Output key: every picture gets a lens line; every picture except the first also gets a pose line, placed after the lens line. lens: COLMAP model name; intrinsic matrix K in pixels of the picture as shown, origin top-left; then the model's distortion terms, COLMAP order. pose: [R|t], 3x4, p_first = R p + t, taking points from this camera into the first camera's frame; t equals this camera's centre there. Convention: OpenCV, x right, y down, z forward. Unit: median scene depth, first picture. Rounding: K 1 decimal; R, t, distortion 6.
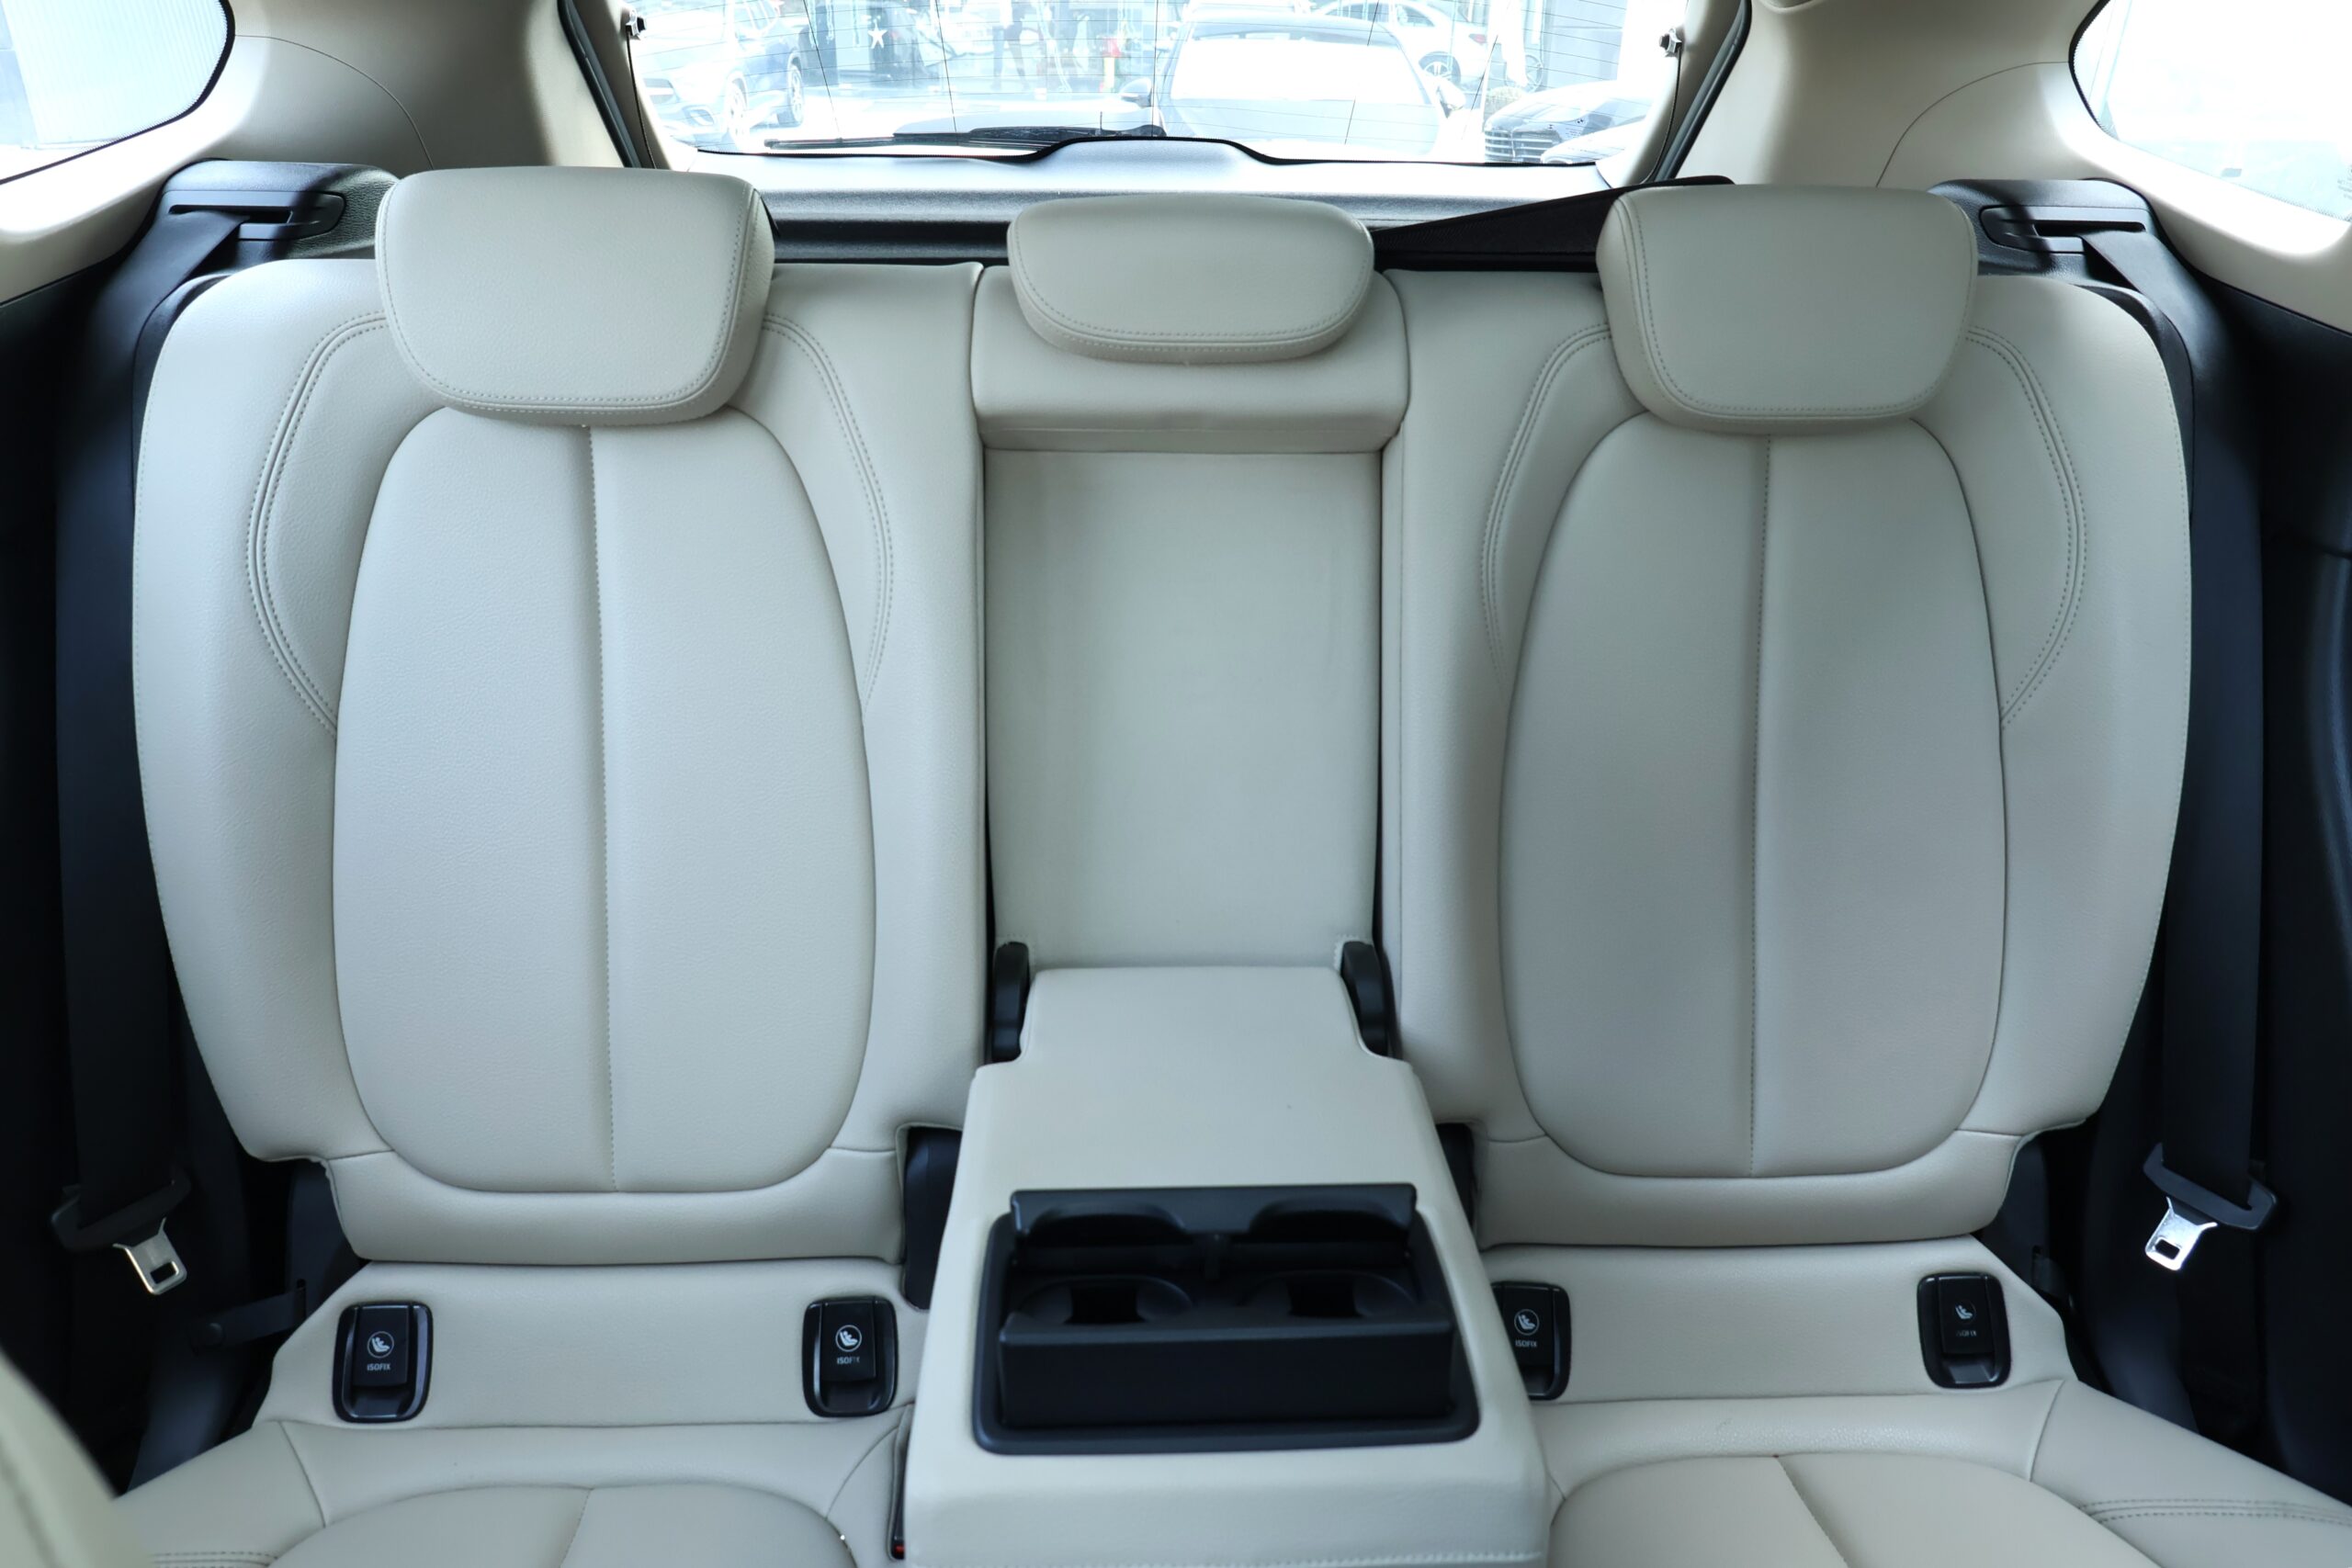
lens RADIAL K [[1521.4, 0, 1176.0], [0, 1521.4, 784.0], [0, 0, 1]] dist [0.000423, 0.001831]
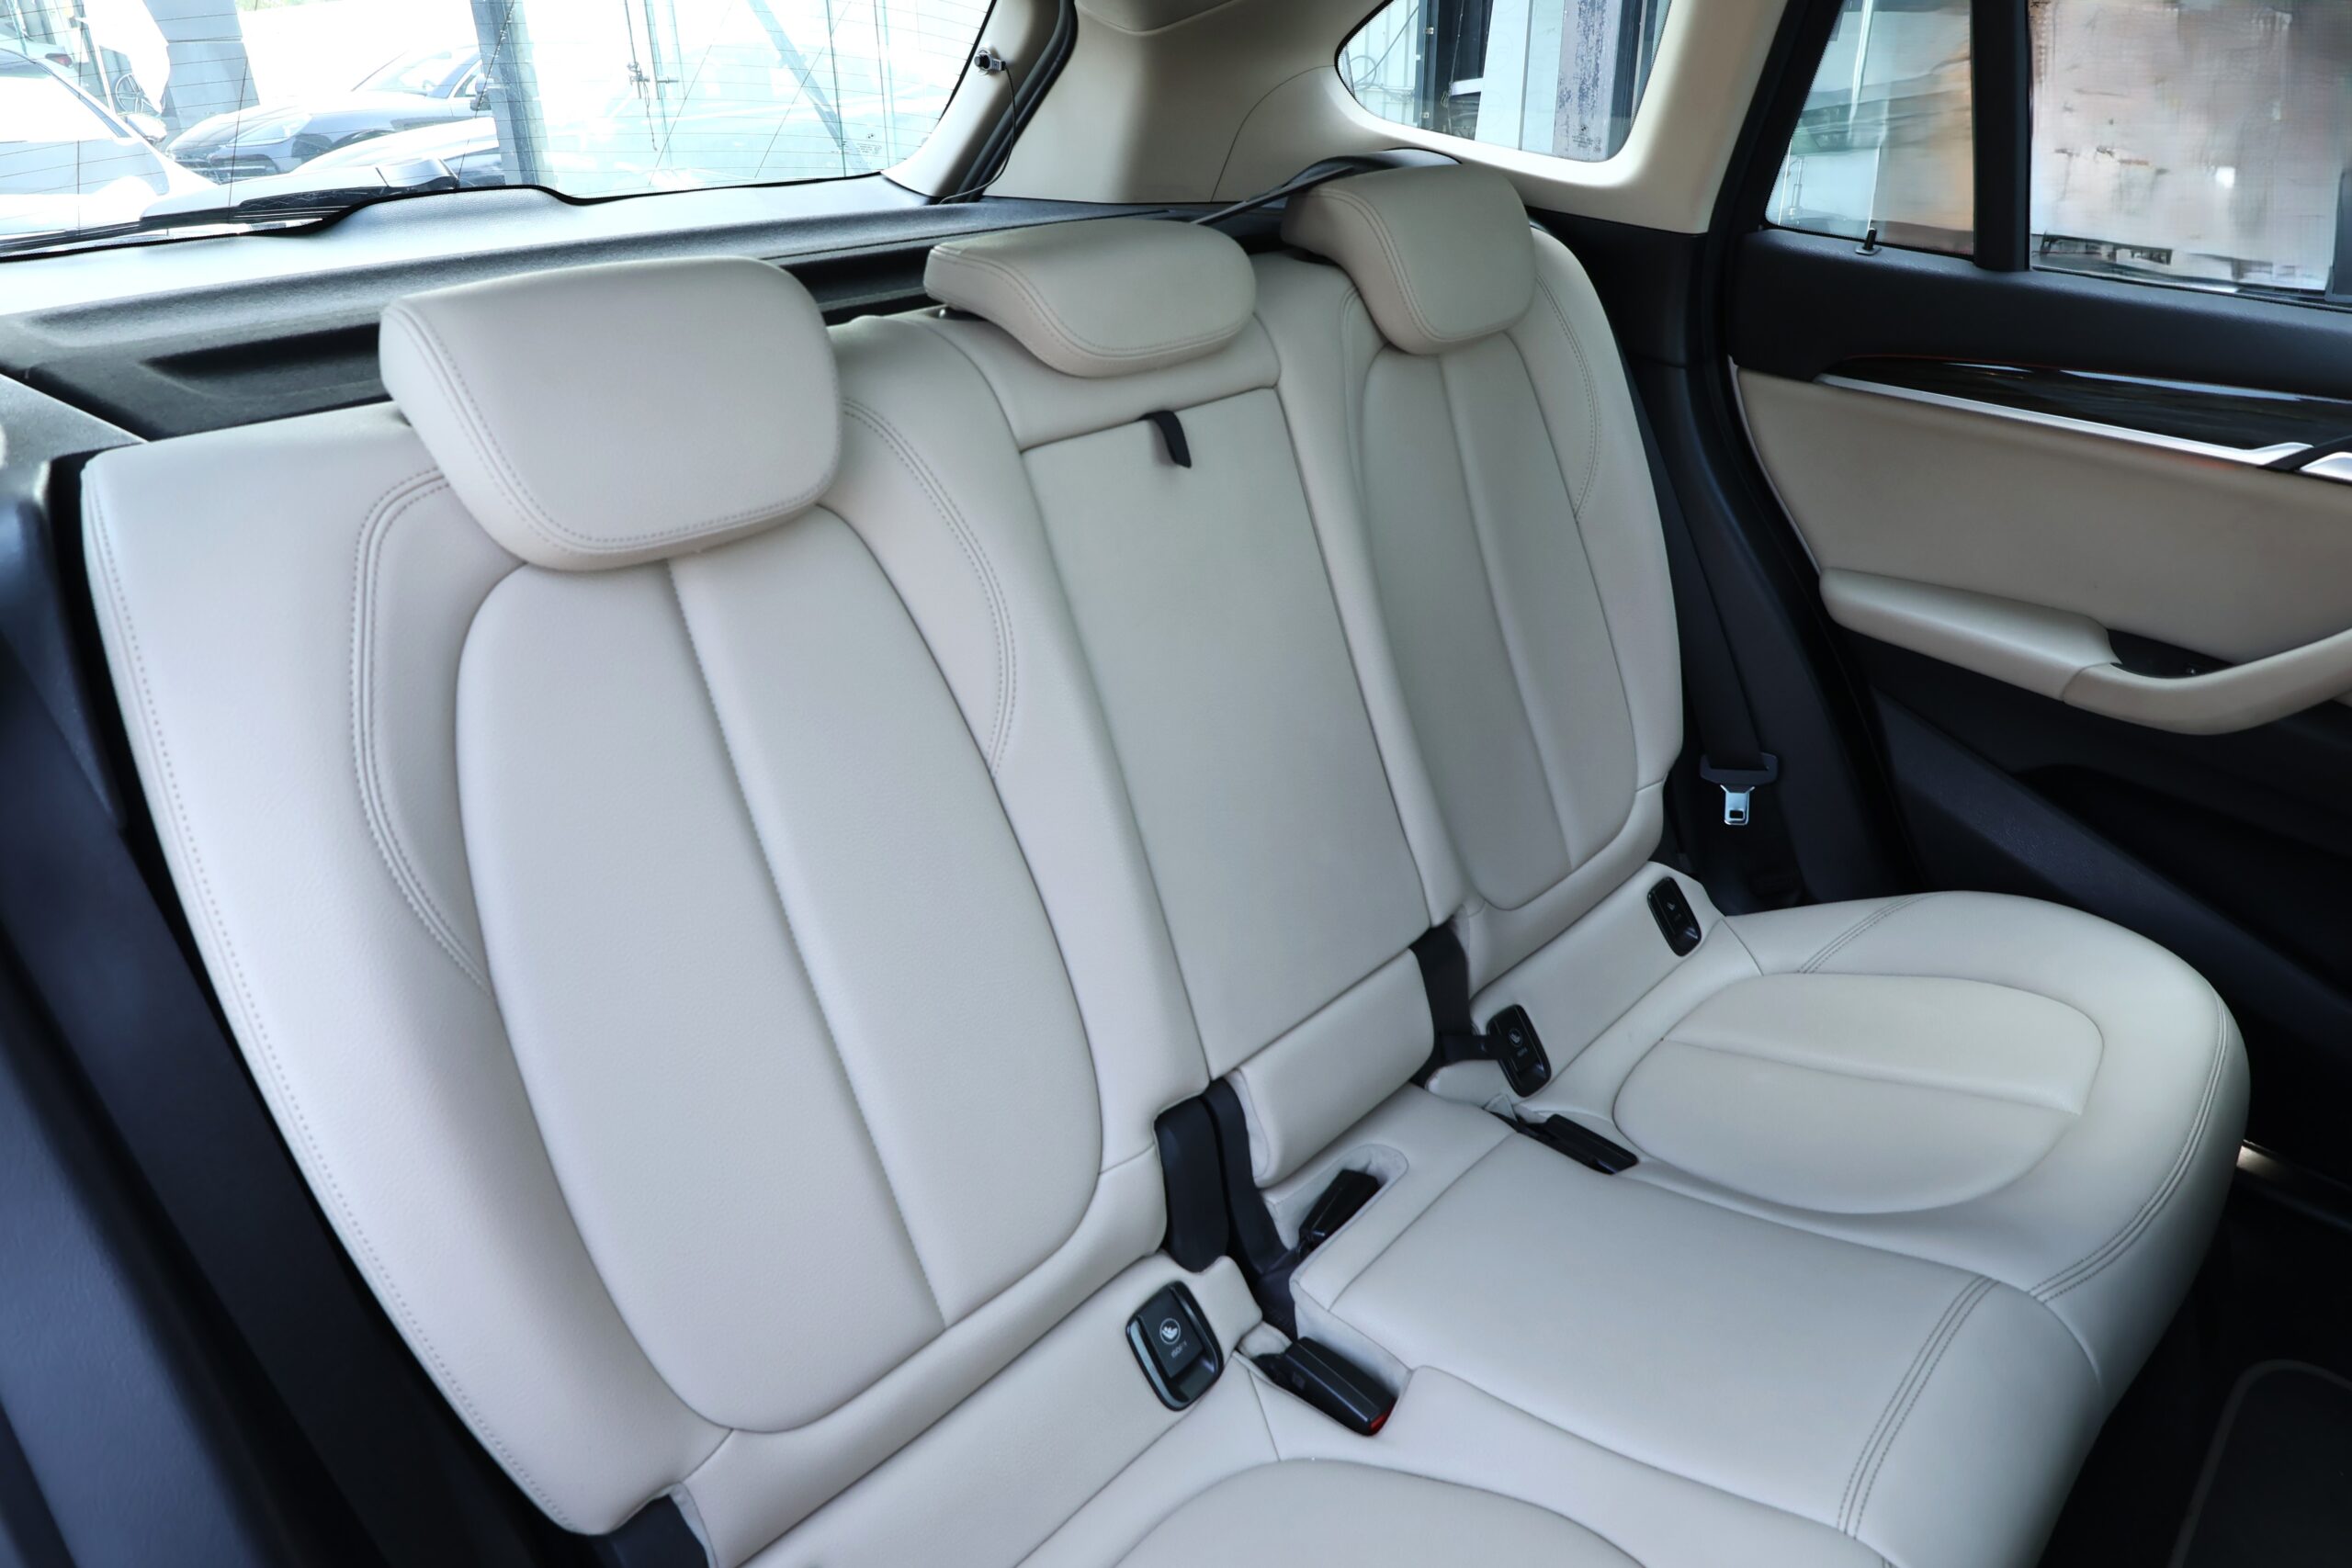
lens RADIAL K [[1521.4, 0, 1176.0], [0, 1521.4, 784.0], [0, 0, 1]] dist [0.000423, 0.001831]
pose [[0.712314, -0.339932, 0.614048, -0.726085], [0.339736, 0.932555, 0.122151, -0.112851], [-0.614157, 0.121604, 0.779759, 0.136651]]
